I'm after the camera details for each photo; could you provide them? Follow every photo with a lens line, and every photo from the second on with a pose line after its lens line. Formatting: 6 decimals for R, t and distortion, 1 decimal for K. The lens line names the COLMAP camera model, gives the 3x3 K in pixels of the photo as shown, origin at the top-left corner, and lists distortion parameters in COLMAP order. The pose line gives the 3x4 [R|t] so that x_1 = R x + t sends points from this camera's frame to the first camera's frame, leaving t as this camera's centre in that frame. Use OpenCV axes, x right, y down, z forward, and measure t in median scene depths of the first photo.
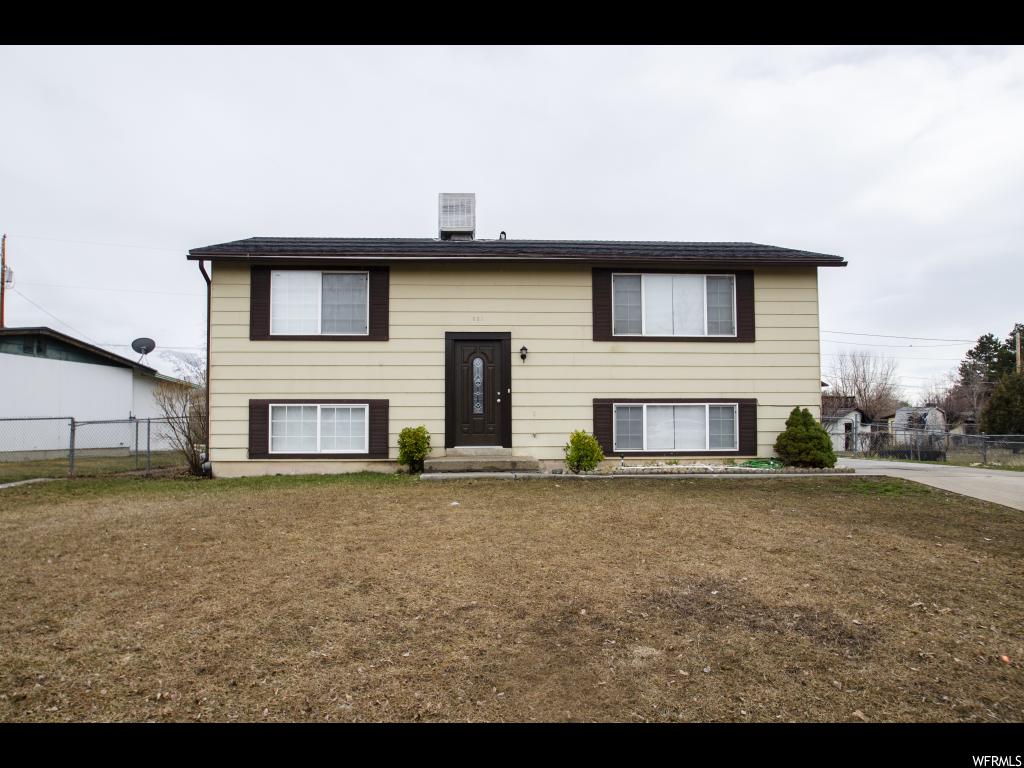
lens RADIAL K [[696.3, 0, 512.0], [0, 696.3, 384.0], [0, 0, 1]] dist [-0.058183, -0.000397]
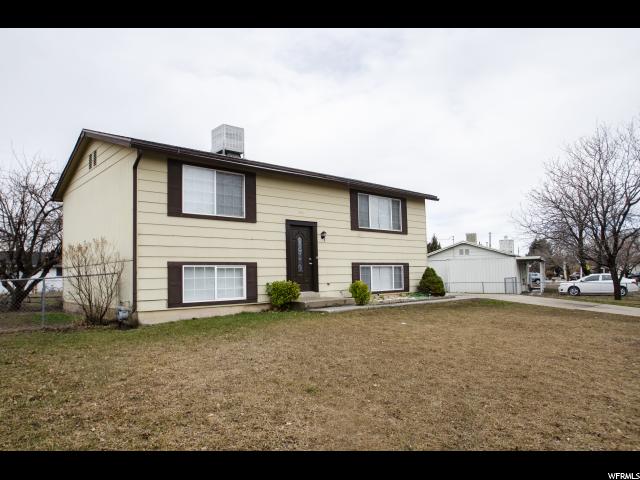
lens RADIAL K [[435.2, 0, 320.0], [0, 435.2, 240.0], [0, 0, 1]] dist [-0.058183, -0.000397]
pose [[0.782593, 0.037624, 0.621395, -0.644921], [-0.017947, 0.999121, -0.037891, 0.007045], [-0.622274, 0.018501, 0.782580, 0.187328]]
